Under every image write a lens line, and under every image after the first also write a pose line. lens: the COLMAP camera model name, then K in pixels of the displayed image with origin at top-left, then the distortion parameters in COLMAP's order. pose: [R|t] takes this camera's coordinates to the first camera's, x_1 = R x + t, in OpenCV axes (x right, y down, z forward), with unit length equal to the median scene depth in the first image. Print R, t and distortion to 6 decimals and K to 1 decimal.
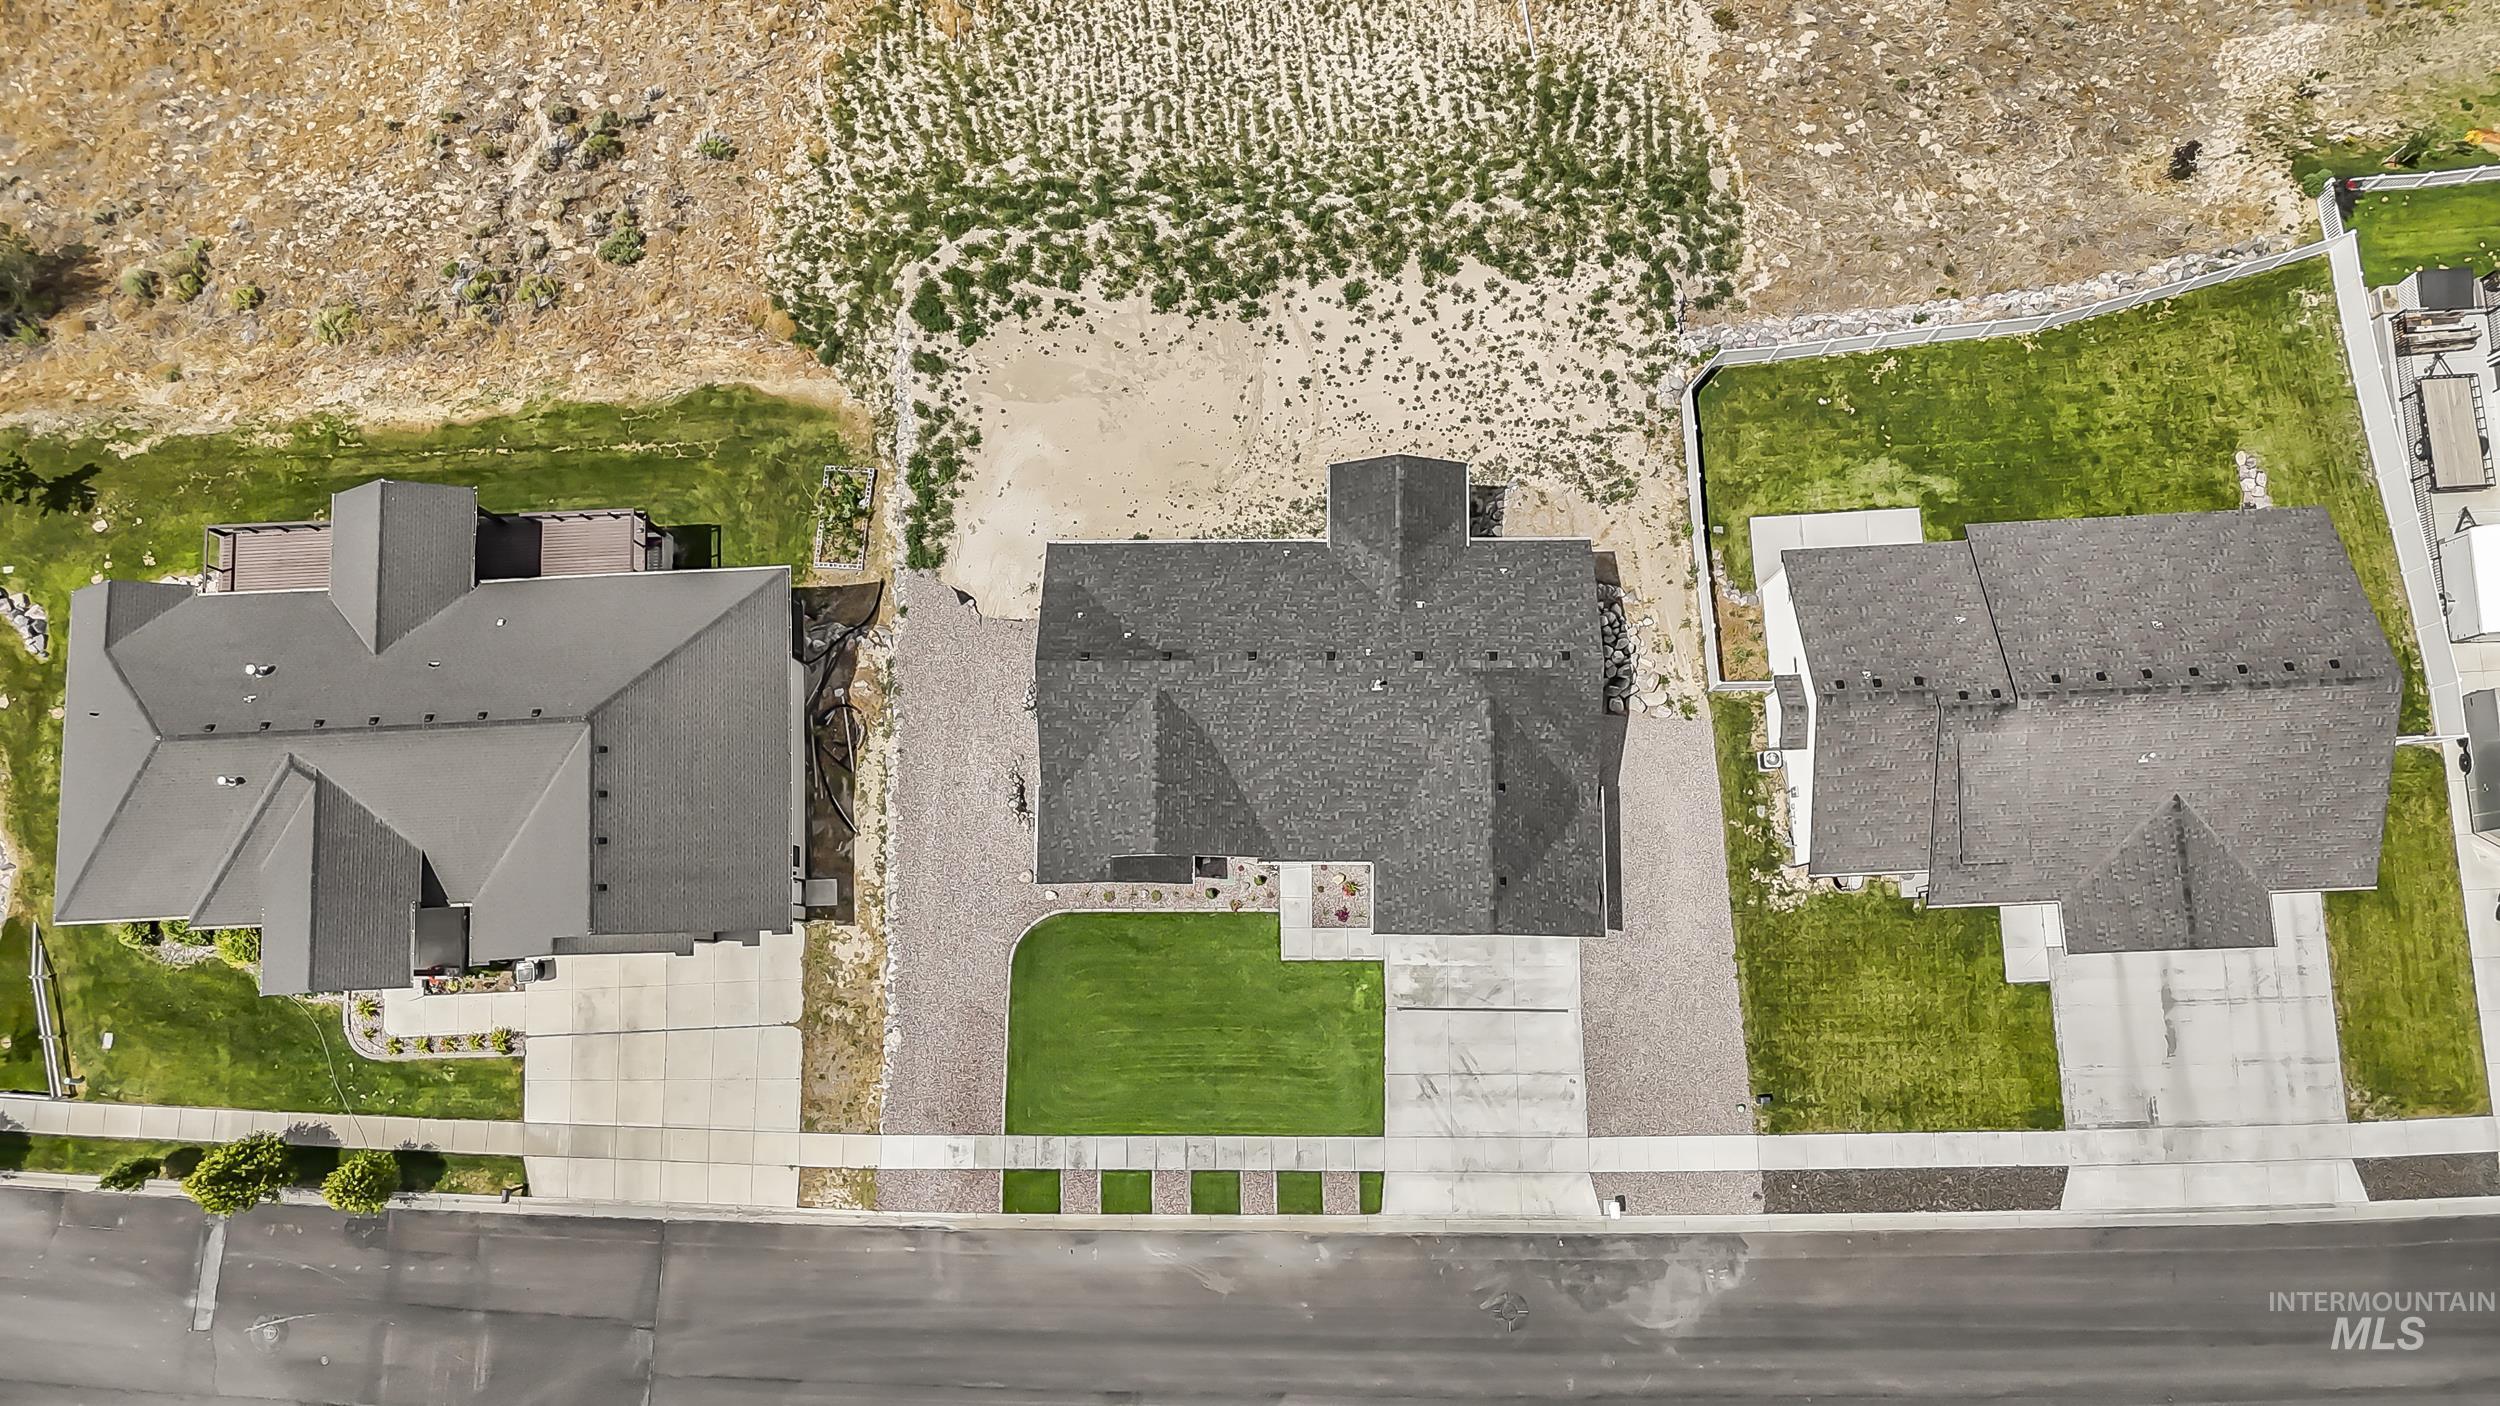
lens RADIAL K [[1834.8, 0, 1250.0], [0, 1834.8, 703.0], [0, 0, 1]] dist [0.078048, -0.069268]
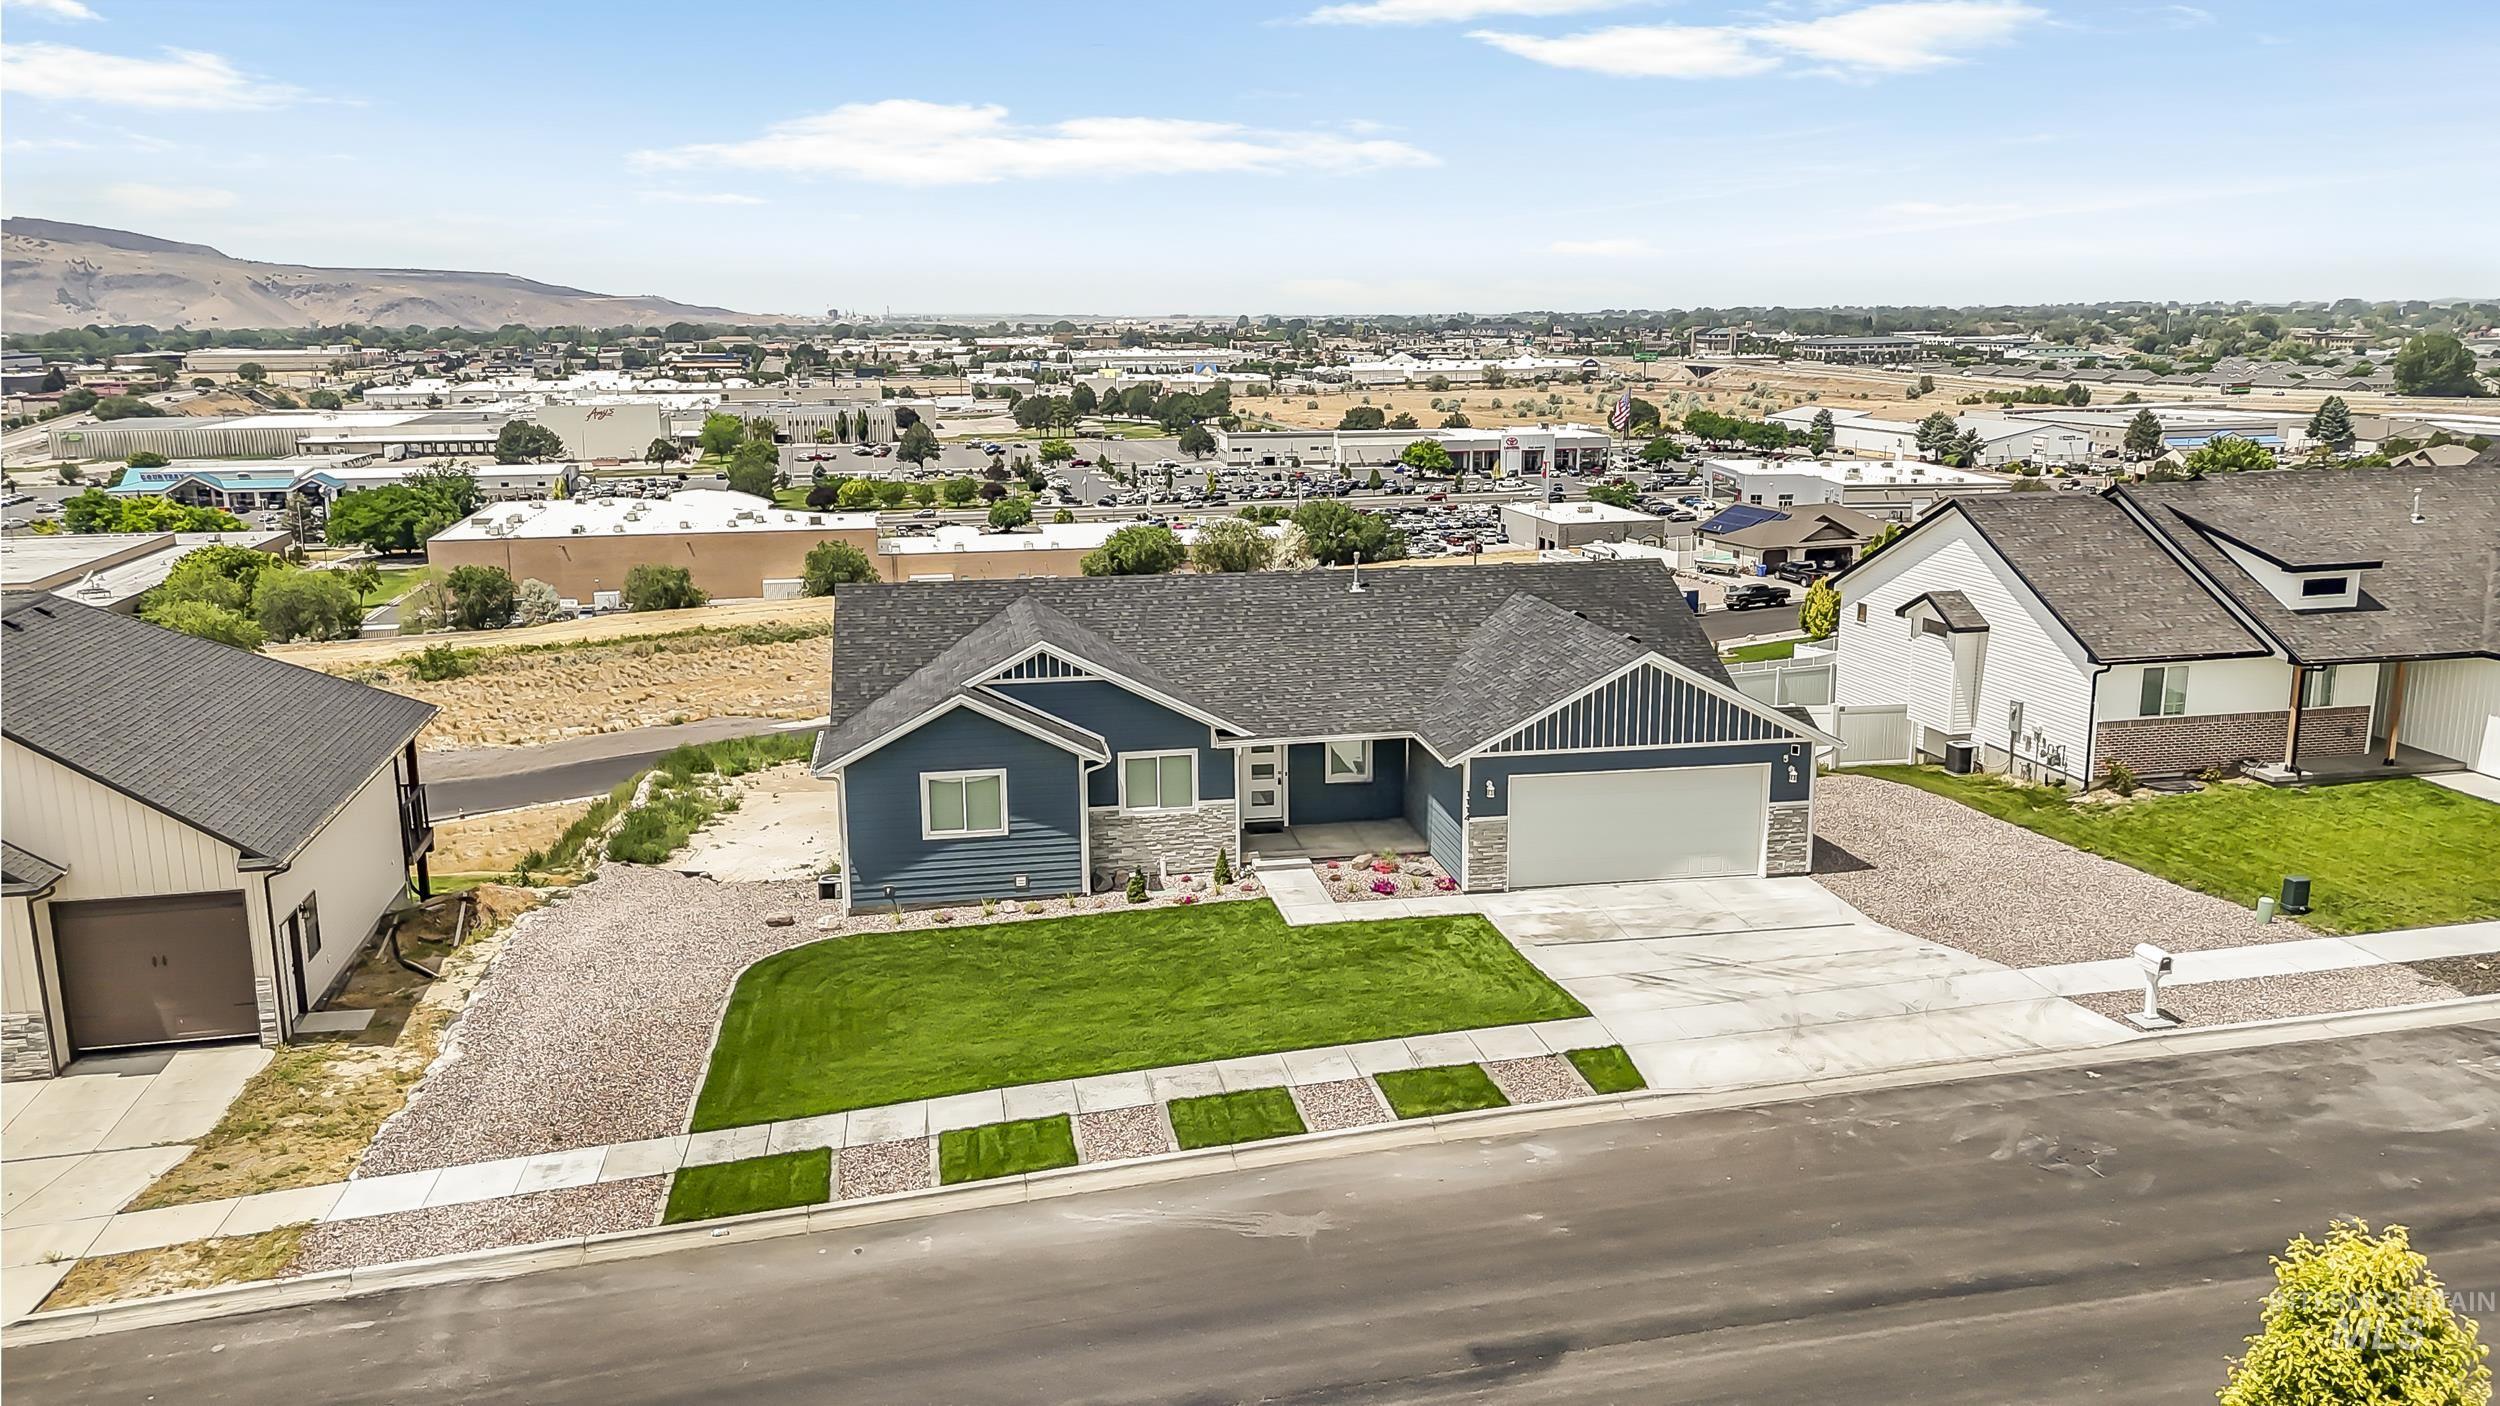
lens RADIAL K [[1834.8, 0, 1250.0], [0, 1834.8, 703.0], [0, 0, 1]] dist [0.078048, -0.069268]
pose [[0.984686, -0.005242, 0.174260, -0.081023], [0.165103, 0.349049, -0.922446, 0.577186], [-0.055990, 0.937090, 0.344569, 0.749126]]
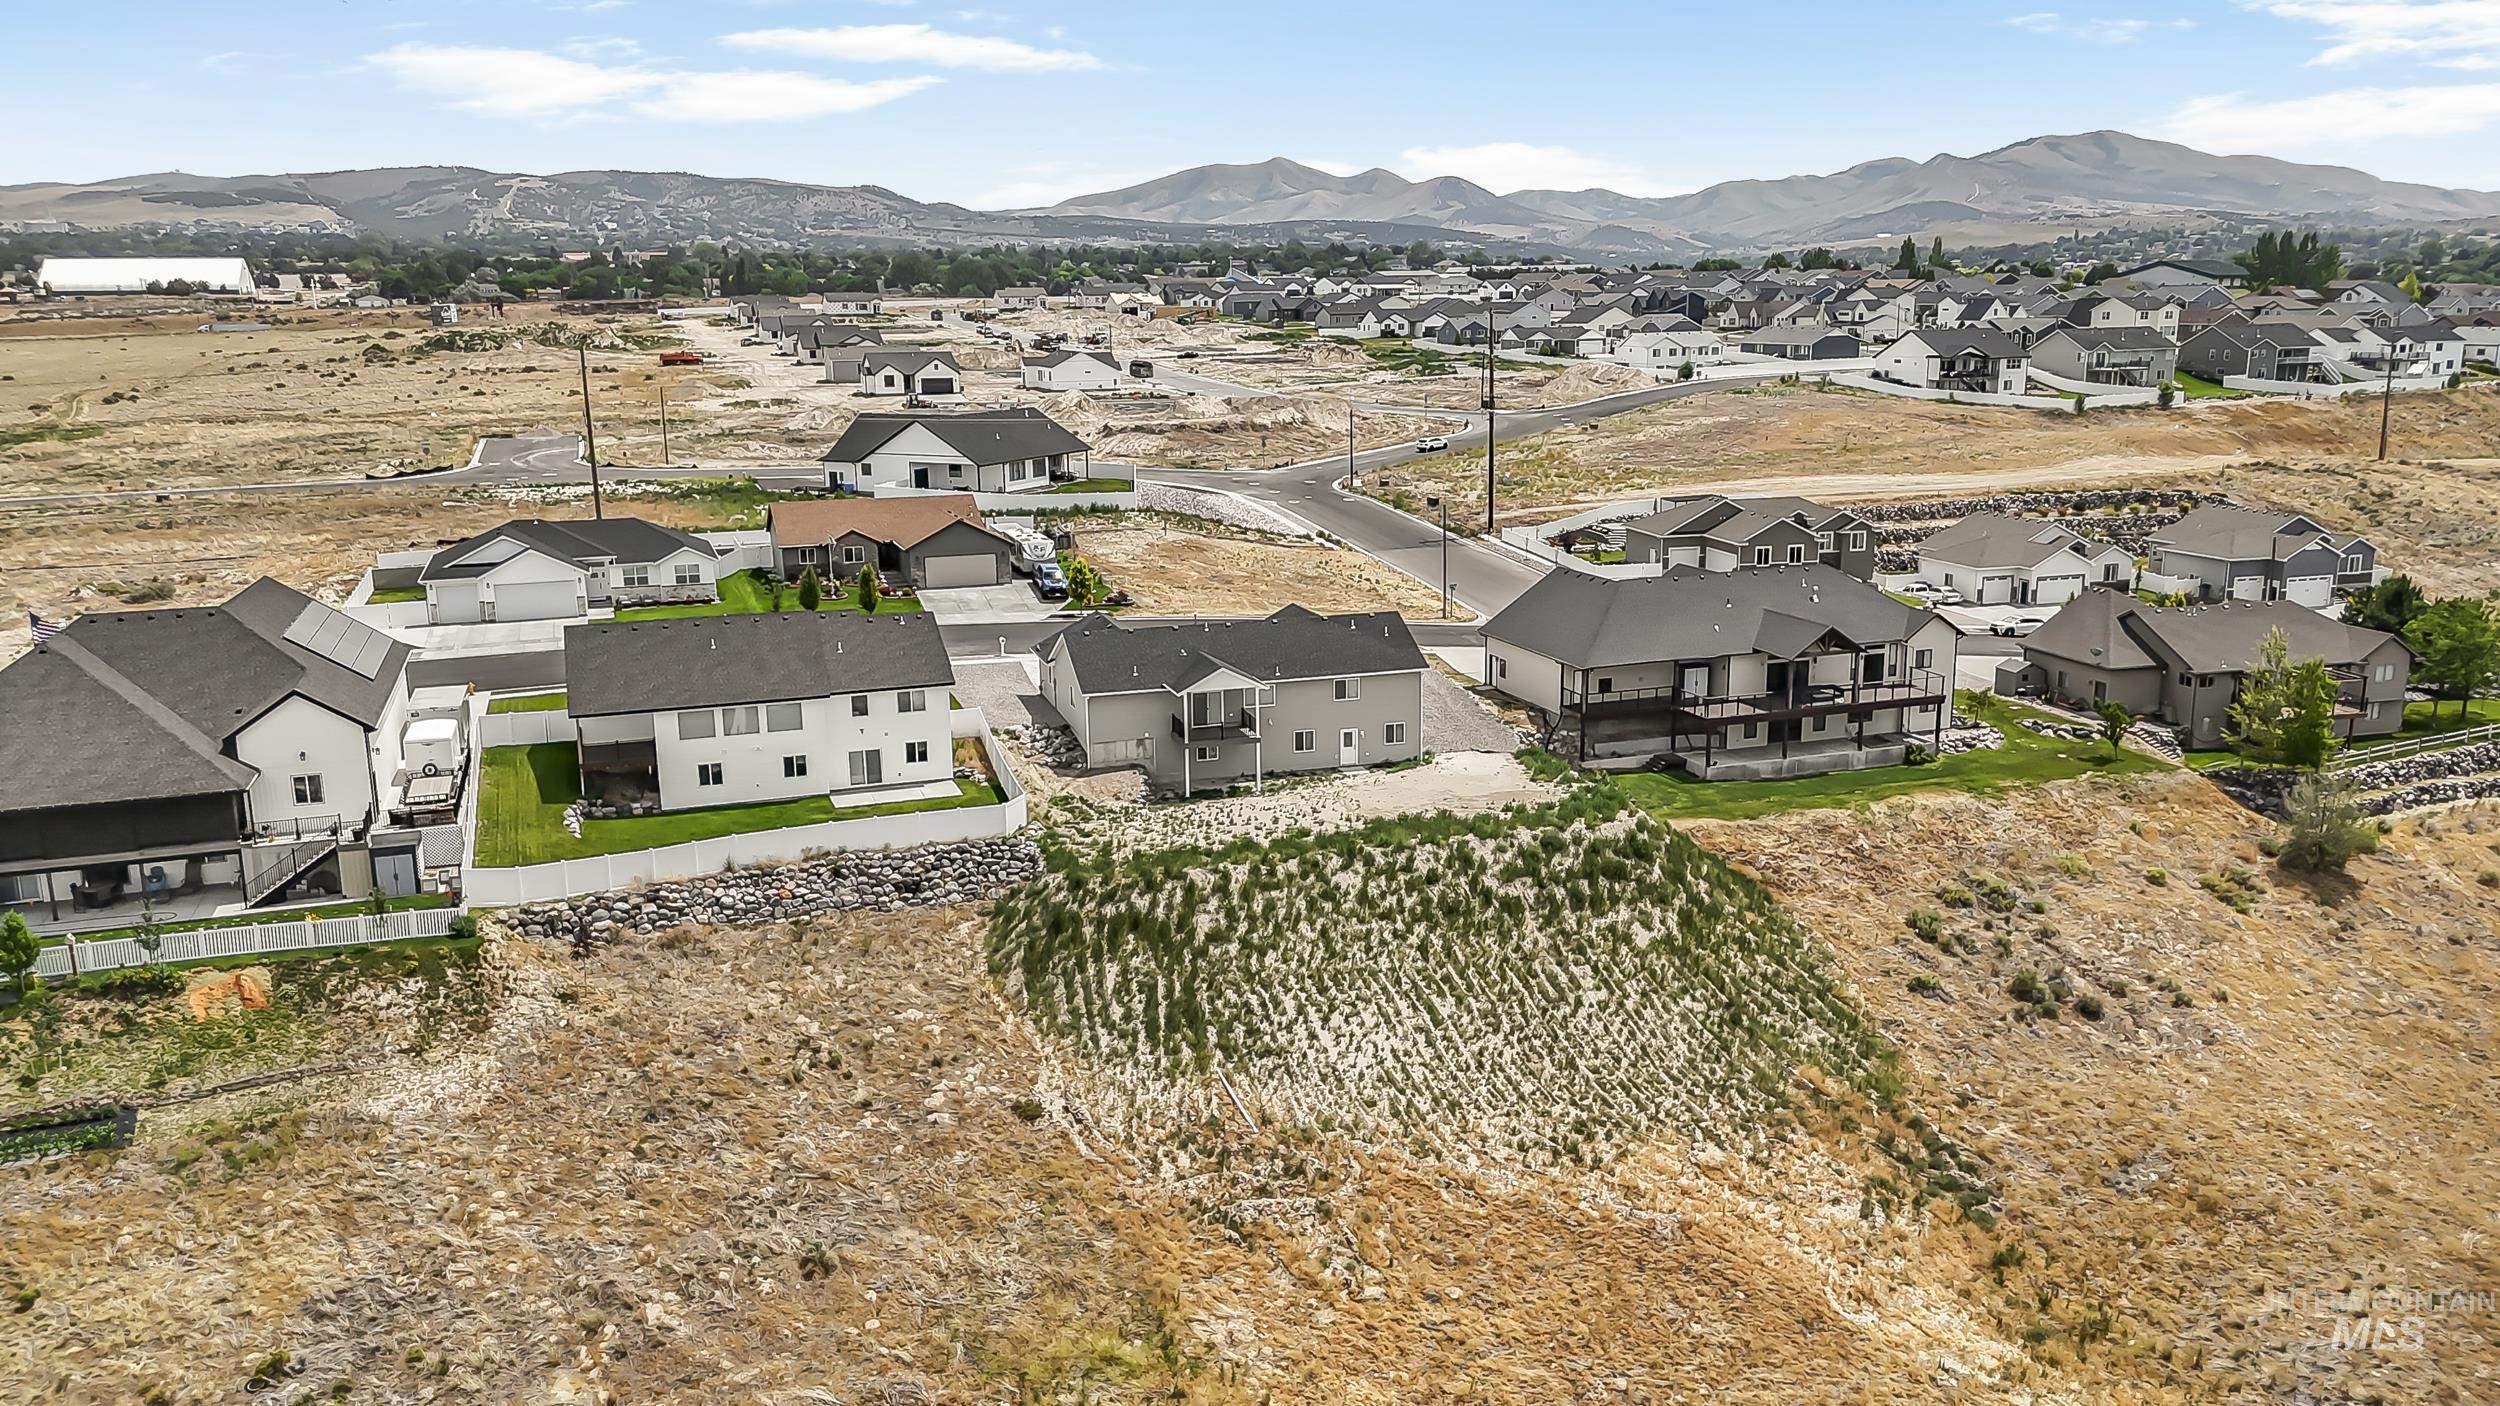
lens RADIAL K [[1783.6, 0, 1250.0], [0, 1783.6, 703.0], [0, 0, 1]] dist [0.199578, -0.353546]
pose [[-0.955226, 0.110788, -0.274352, 0.437365], [-0.281889, -0.059029, 0.957630, -1.448757], [0.089899, 0.992089, 0.087616, 0.866512]]
